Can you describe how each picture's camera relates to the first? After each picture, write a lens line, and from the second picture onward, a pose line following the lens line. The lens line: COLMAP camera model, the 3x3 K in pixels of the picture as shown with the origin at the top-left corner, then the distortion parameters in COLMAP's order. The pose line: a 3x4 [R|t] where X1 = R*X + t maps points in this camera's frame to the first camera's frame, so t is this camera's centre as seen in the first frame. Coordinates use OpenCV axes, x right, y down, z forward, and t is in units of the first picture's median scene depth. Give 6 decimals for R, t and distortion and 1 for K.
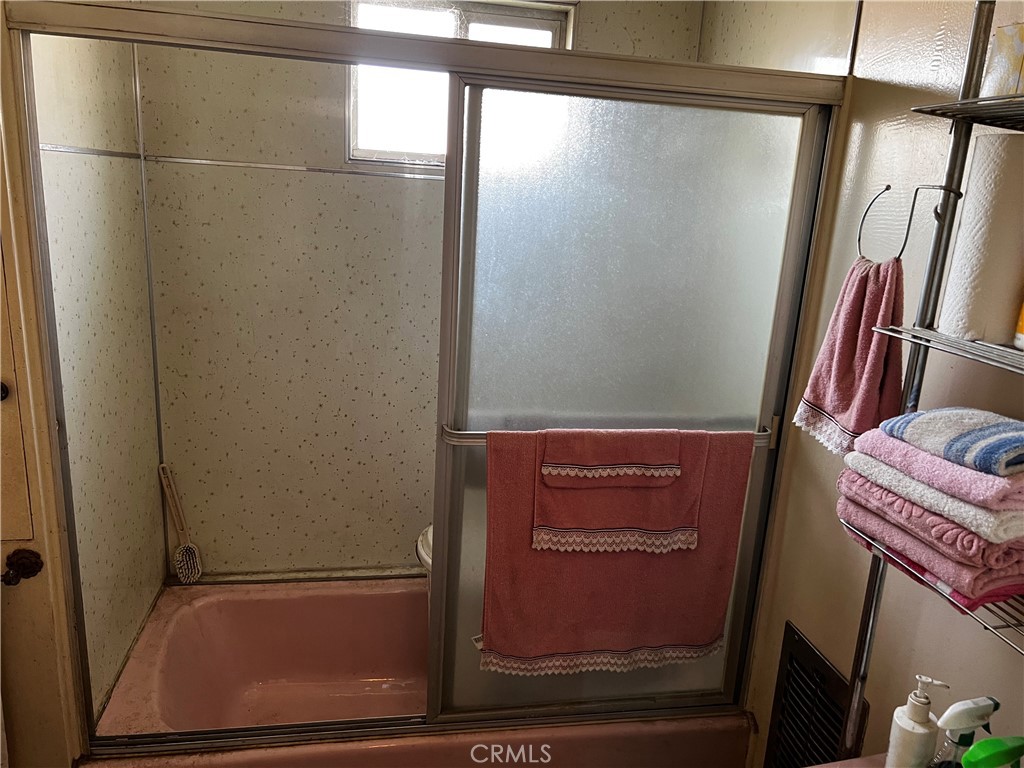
lens RADIAL K [[779.5, 0, 514.4], [0, 779.5, 388.5], [0, 0, 1]] dist [0.021947, -0.012747]
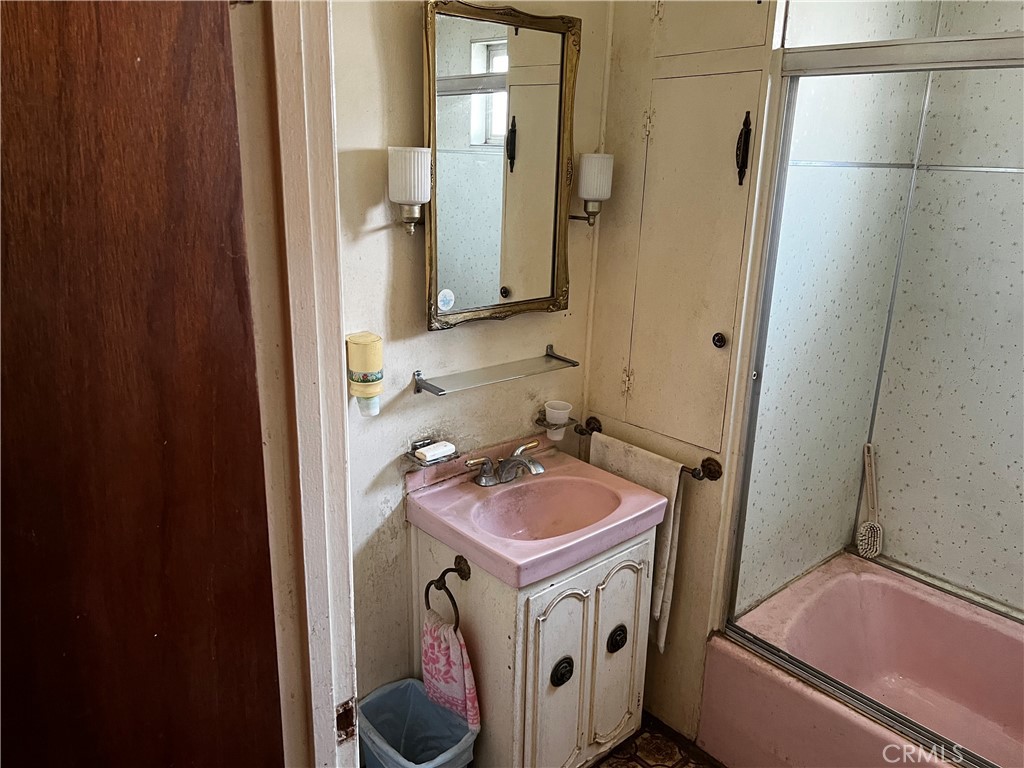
lens RADIAL K [[779.5, 0, 510.2], [0, 779.5, 380.7], [0, 0, 1]] dist [0.021947, -0.012747]
pose [[0.511513, 0.202154, -0.835157, 0.206266], [-0.216809, 0.970849, 0.102209, 0.007720], [0.831473, 0.128788, 0.540431, -0.029717]]
